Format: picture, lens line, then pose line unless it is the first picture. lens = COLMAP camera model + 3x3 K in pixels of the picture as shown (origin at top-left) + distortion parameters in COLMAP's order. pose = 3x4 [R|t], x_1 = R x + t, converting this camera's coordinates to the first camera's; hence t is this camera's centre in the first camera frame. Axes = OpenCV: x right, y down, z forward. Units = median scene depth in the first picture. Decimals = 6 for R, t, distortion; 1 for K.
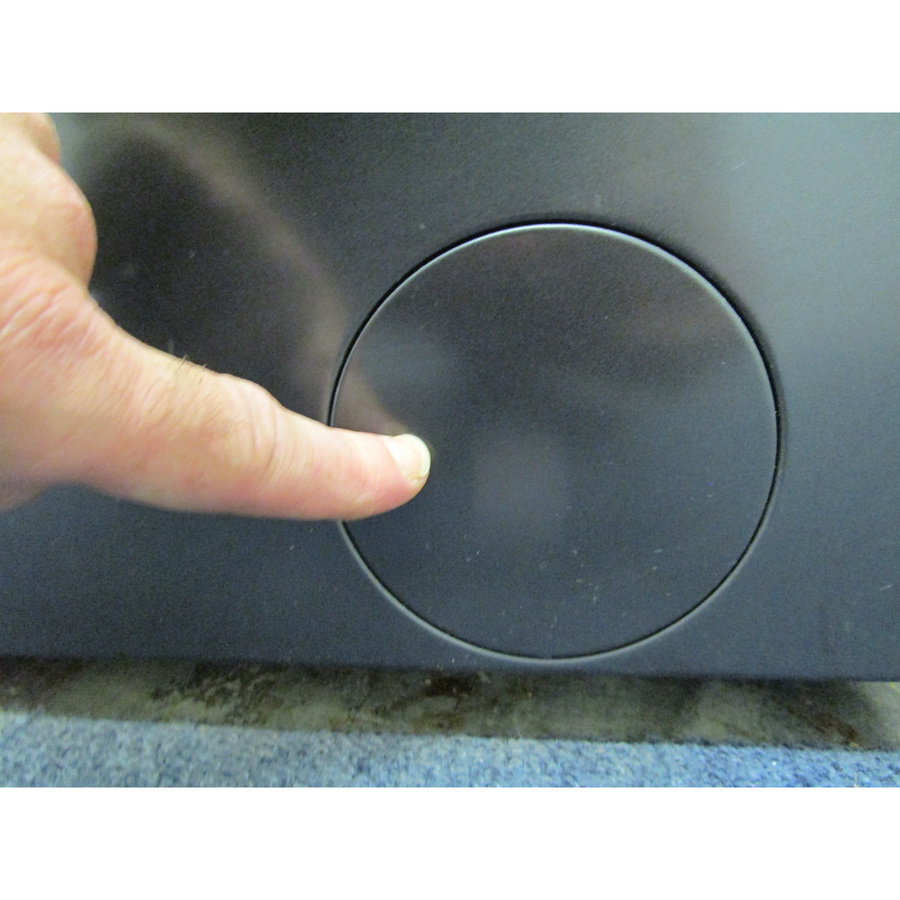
lens RADIAL K [[657.2, 0, 447.6], [0, 657.2, 447.8], [0, 0, 1]] dist [-0.013891, -0.006771]
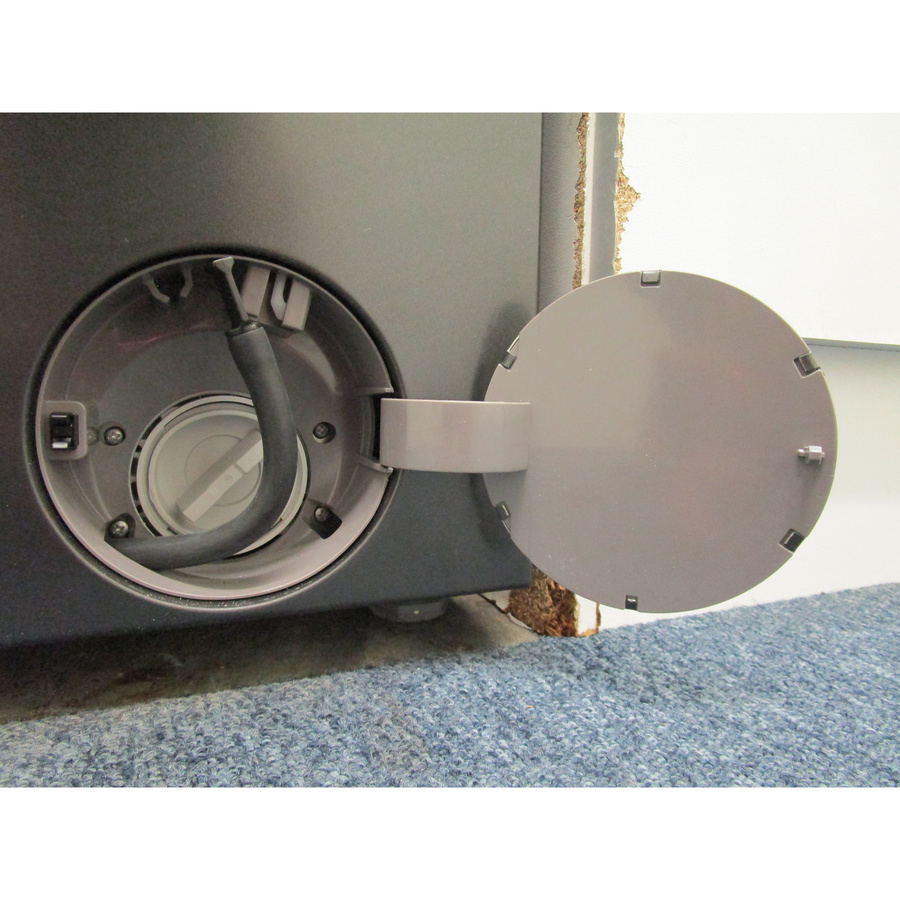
lens RADIAL K [[657.2, 0, 449.1], [0, 657.2, 452.1], [0, 0, 1]] dist [-0.013891, -0.006771]
pose [[0.880939, -0.004951, 0.473203, -0.071468], [0.064924, 0.991755, -0.110489, 0.185366], [-0.468755, 0.128056, 0.873997, -0.241180]]
